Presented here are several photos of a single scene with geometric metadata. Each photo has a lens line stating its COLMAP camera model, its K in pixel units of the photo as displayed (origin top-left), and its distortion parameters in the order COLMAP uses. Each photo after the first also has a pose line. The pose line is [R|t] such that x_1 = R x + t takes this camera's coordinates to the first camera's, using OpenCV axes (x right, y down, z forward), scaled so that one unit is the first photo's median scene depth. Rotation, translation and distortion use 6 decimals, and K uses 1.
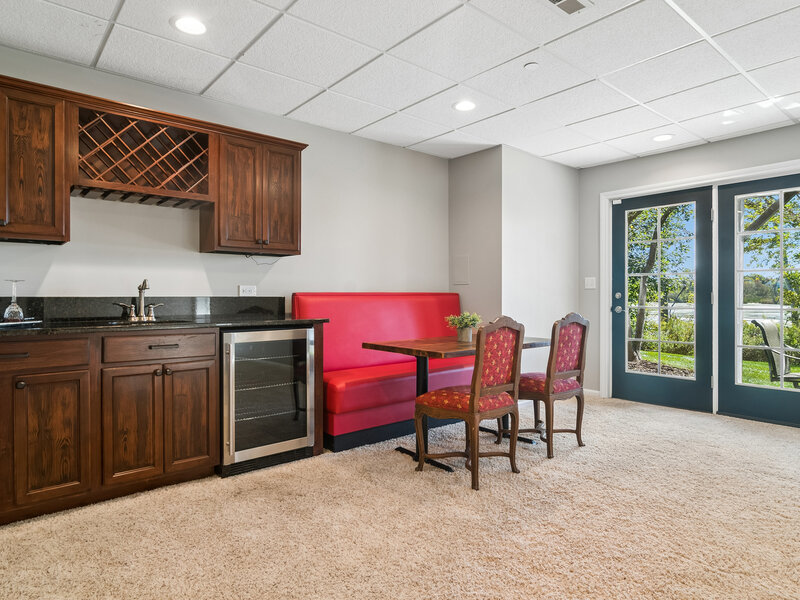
lens RADIAL K [[488.8, 0, 400.0], [0, 488.8, 300.0], [0, 0, 1]] dist [-0.000694, -0.000082]
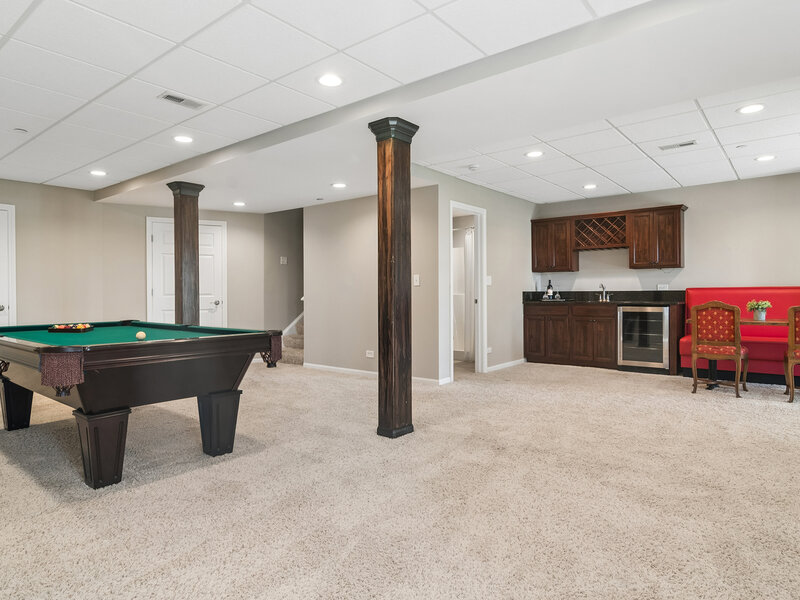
lens RADIAL K [[488.8, 0, 400.0], [0, 488.8, 300.0], [0, 0, 1]] dist [-0.000694, -0.000082]
pose [[0.195413, 0.013431, -0.980629, 1.578926], [0.000549, 0.999905, 0.013805, 0.004576], [0.980721, -0.003236, 0.195387, -0.411163]]
